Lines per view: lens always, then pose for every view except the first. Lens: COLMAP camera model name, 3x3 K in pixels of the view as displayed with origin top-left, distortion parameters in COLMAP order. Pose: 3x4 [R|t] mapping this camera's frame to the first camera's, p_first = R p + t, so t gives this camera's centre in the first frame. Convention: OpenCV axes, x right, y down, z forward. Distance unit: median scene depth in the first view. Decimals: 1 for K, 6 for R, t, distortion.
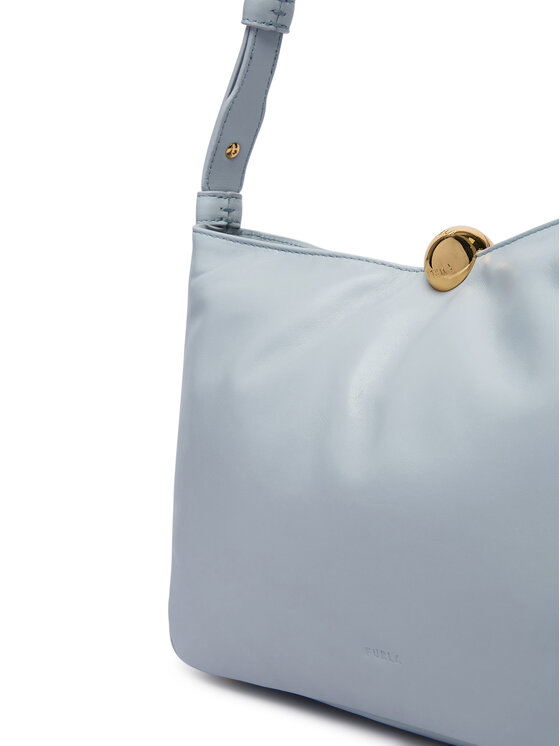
lens RADIAL K [[1051.3, 0, 280.0], [0, 1051.3, 373.0], [0, 0, 1]] dist [0.186327, -0.013330]
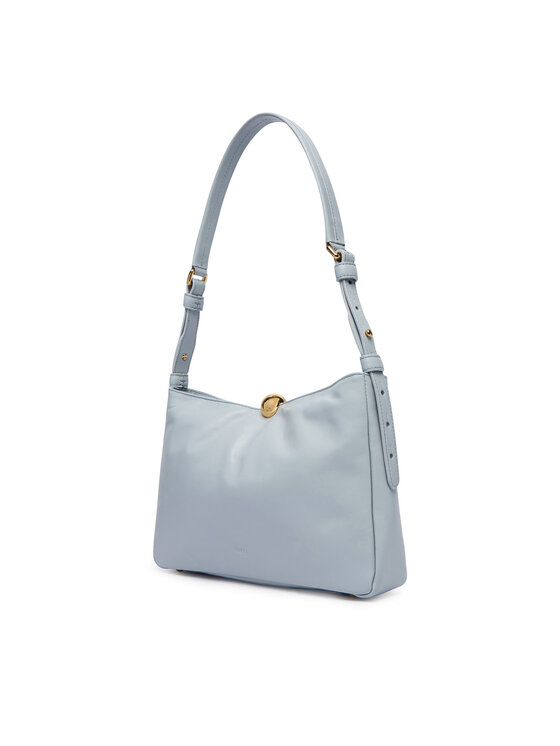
lens RADIAL K [[598.6, 0, 280.0], [0, 598.6, 373.0], [0, 0, 1]] dist [0.002690, 0.000258]
pose [[0.988486, 0.040872, 0.145690, -0.034527], [-0.019259, 0.988982, -0.146777, 0.028762], [-0.150084, 0.142281, 0.978382, -0.446420]]
